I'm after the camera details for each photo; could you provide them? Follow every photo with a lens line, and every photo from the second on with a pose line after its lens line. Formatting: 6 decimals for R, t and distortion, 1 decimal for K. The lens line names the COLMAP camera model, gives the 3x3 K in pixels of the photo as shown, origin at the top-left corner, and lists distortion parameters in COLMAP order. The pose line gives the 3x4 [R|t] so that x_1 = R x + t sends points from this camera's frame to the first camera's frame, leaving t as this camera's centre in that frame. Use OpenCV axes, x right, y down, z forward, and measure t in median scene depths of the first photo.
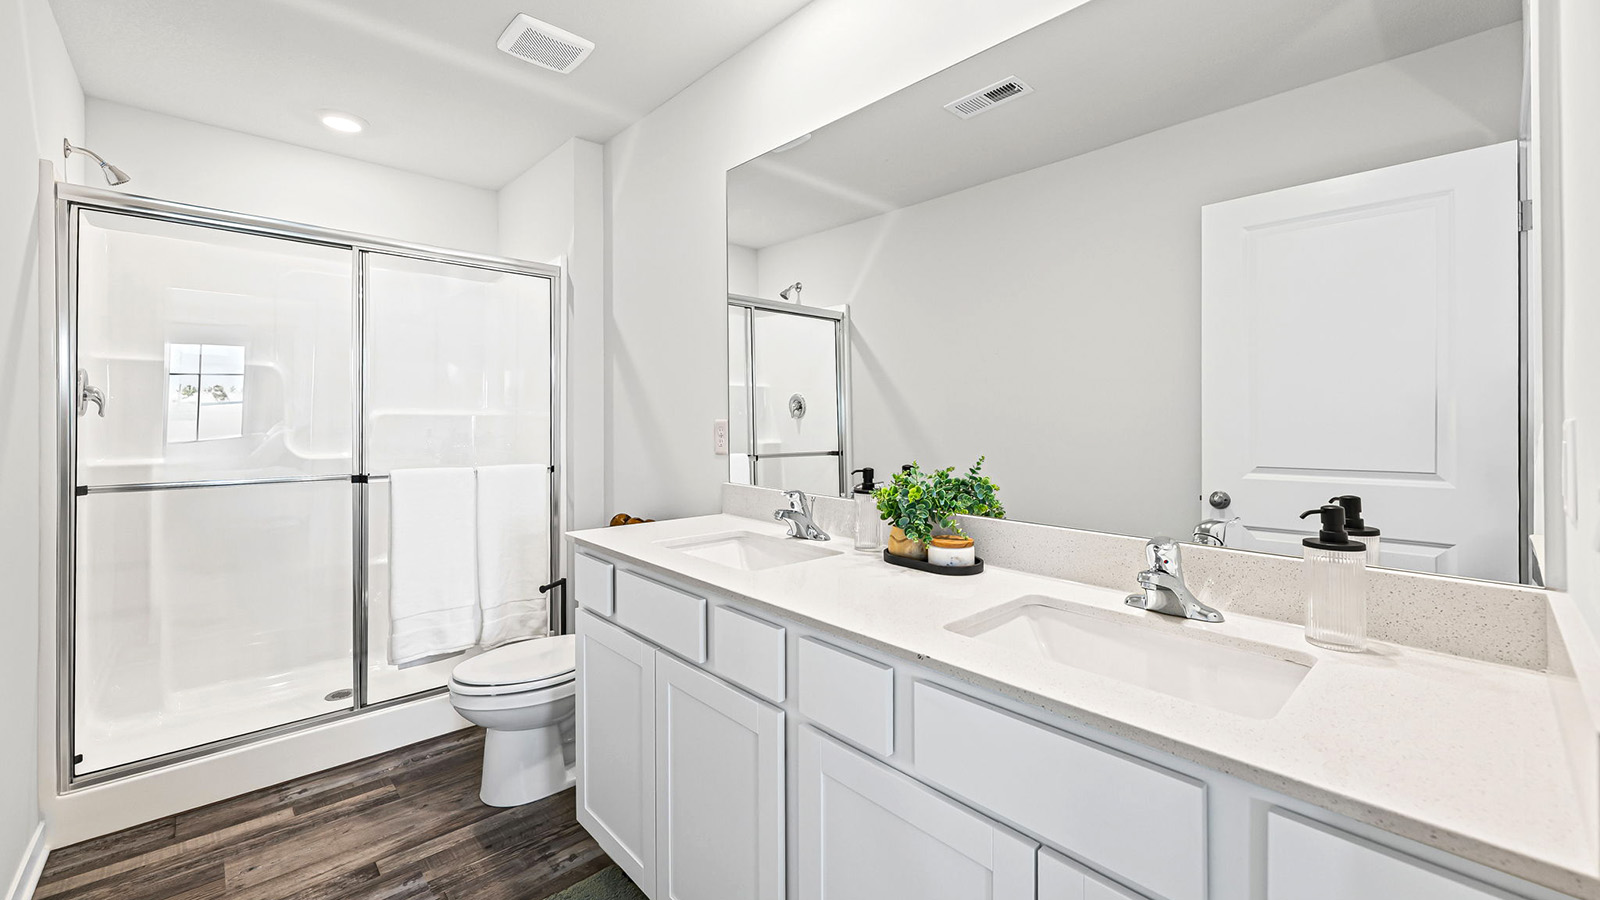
lens RADIAL K [[647.9, 0, 794.8], [0, 647.9, 409.9], [0, 0, 1]] dist [-0.006485, -0.000014]
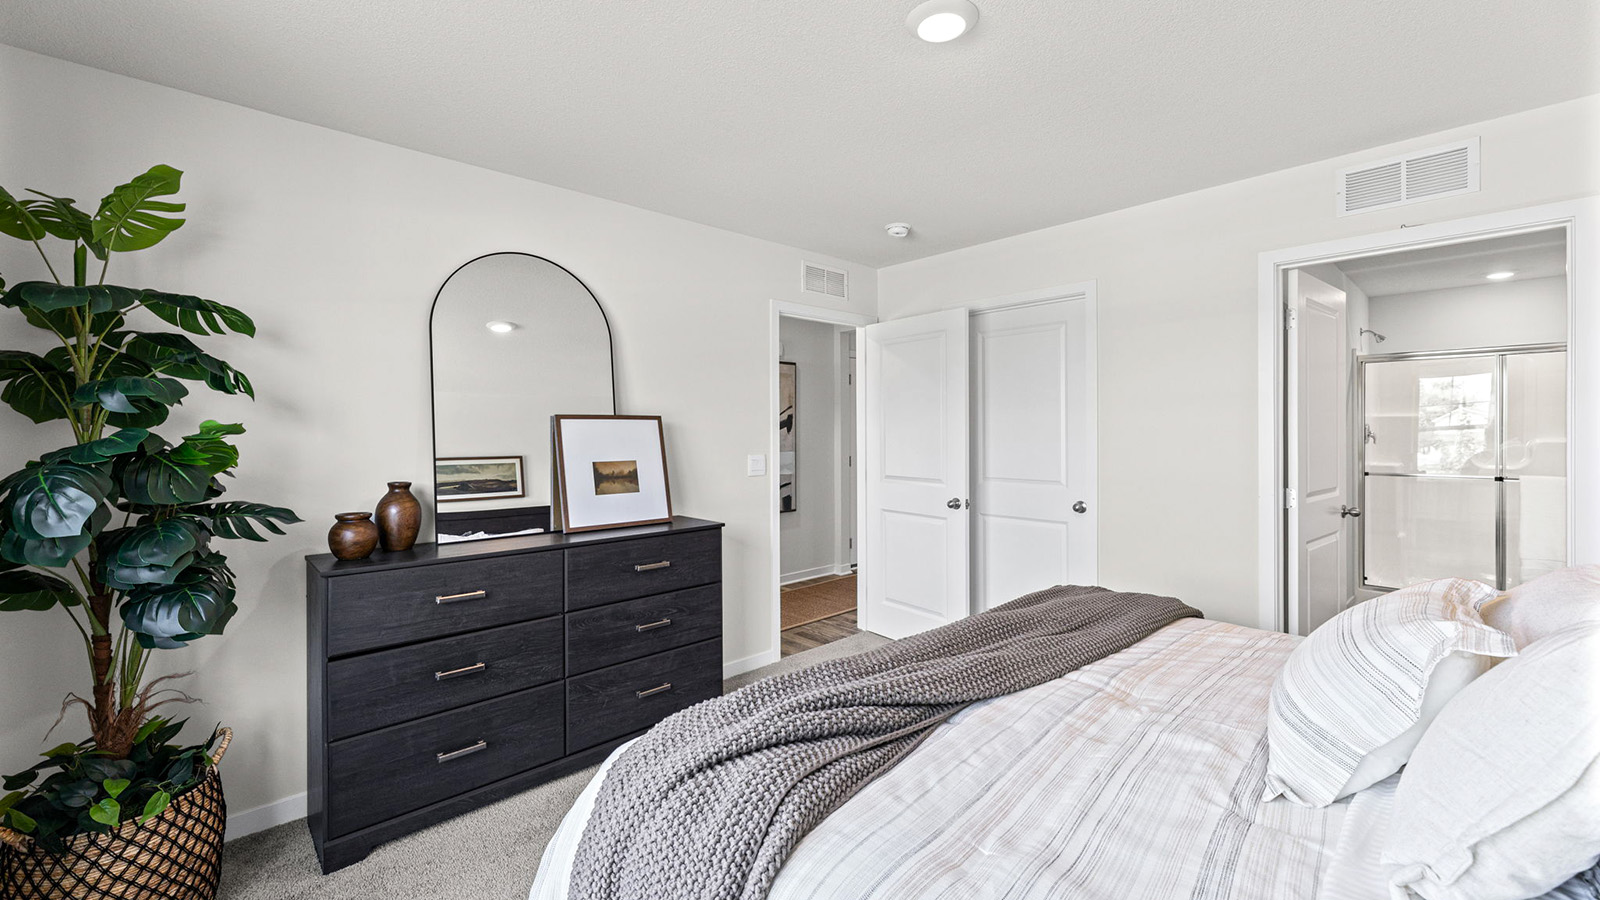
lens RADIAL K [[647.9, 0, 796.7], [0, 647.9, 437.2], [0, 0, 1]] dist [-0.006485, -0.000014]
pose [[0.002907, 0.005916, -0.999978, 1.183441], [0.010769, 0.999924, 0.005947, -0.048148], [0.999938, -0.010787, 0.002843, -1.041715]]
